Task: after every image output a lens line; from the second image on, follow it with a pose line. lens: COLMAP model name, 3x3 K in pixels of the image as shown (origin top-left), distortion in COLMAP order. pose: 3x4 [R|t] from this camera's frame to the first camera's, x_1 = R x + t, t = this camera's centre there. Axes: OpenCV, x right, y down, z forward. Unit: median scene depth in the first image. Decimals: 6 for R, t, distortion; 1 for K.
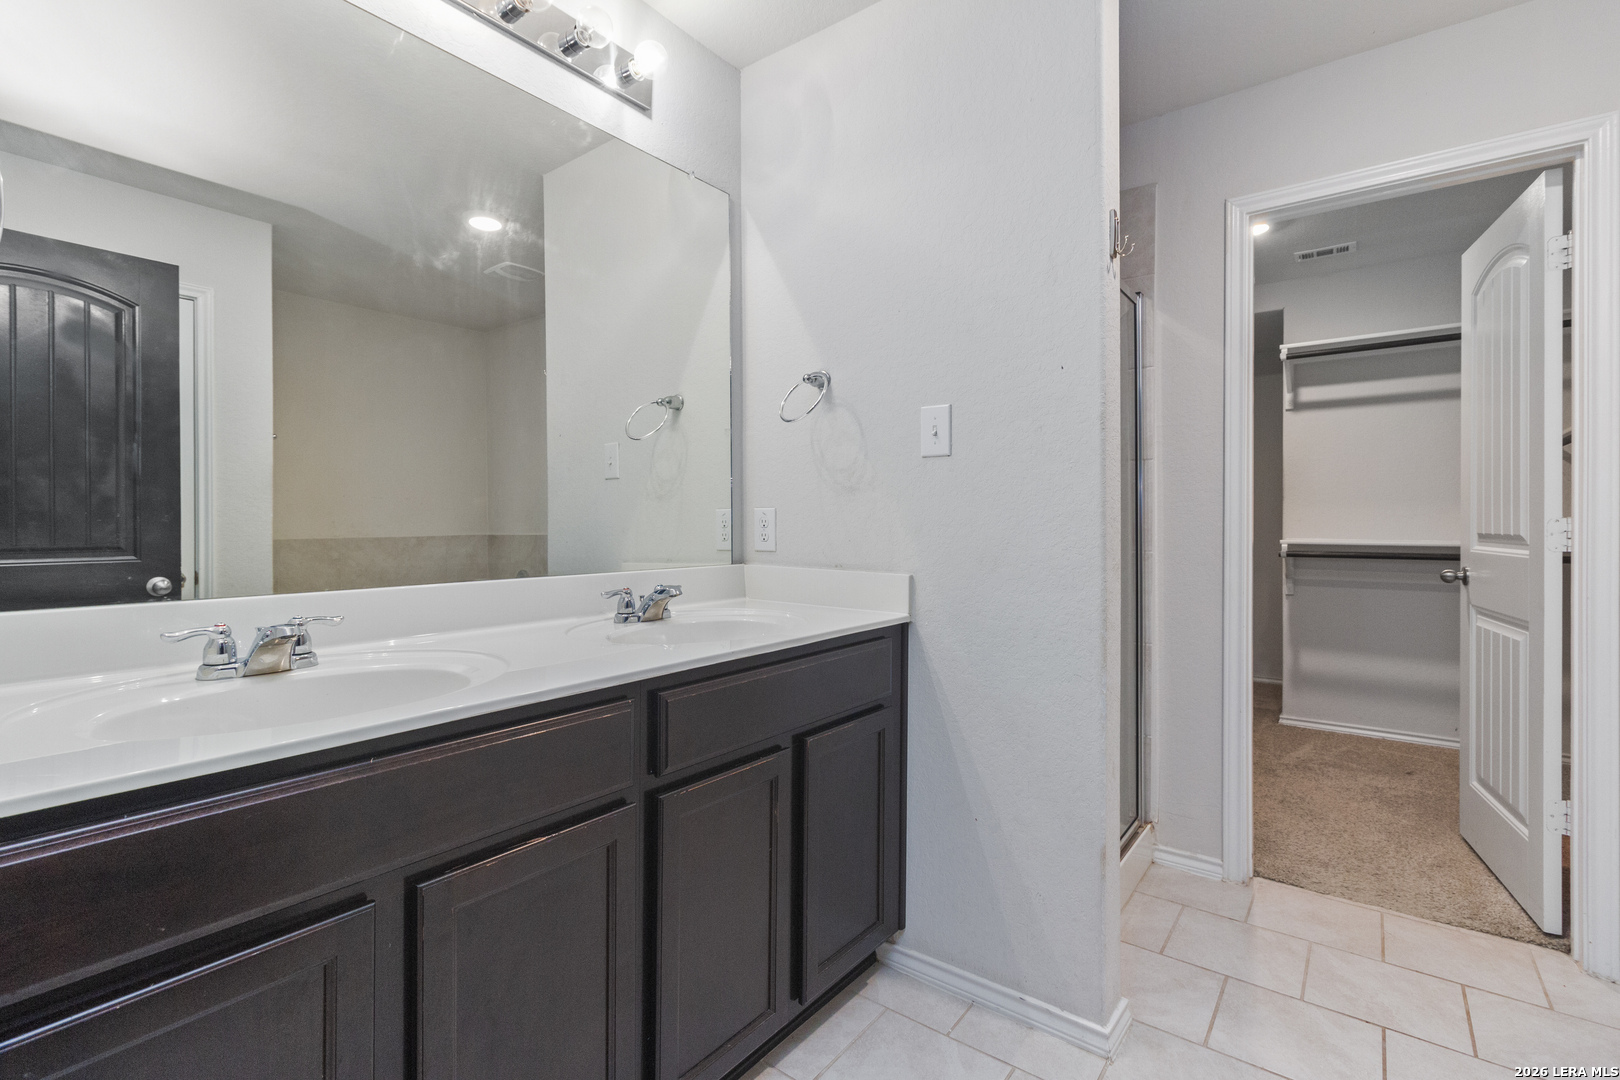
lens RADIAL K [[753.6, 0, 816.2], [0, 753.6, 524.4], [0, 0, 1]] dist [-0.003218, -0.000197]
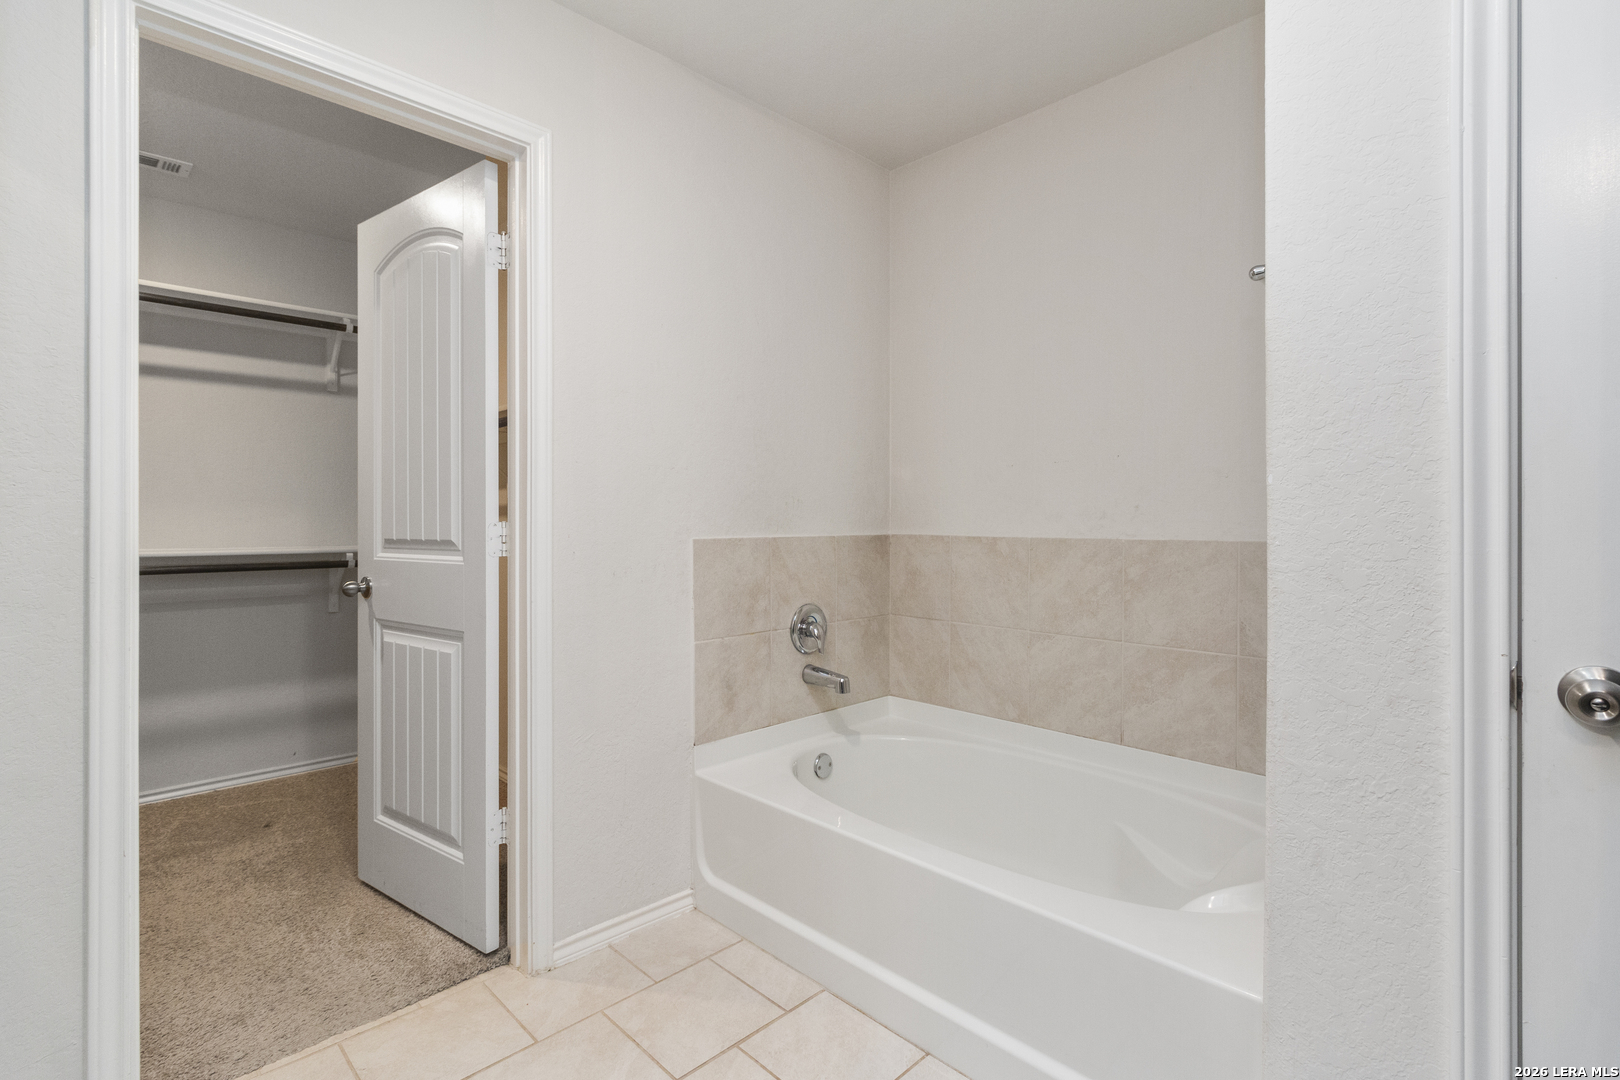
lens RADIAL K [[753.6, 0, 816.2], [0, 753.6, 524.4], [0, 0, 1]] dist [-0.003218, -0.000197]
pose [[0.148070, -0.000867, 0.988977, 0.069571], [0.004586, 0.999989, 0.000190, -0.003189], [-0.988966, 0.004507, 0.148072, 0.371915]]
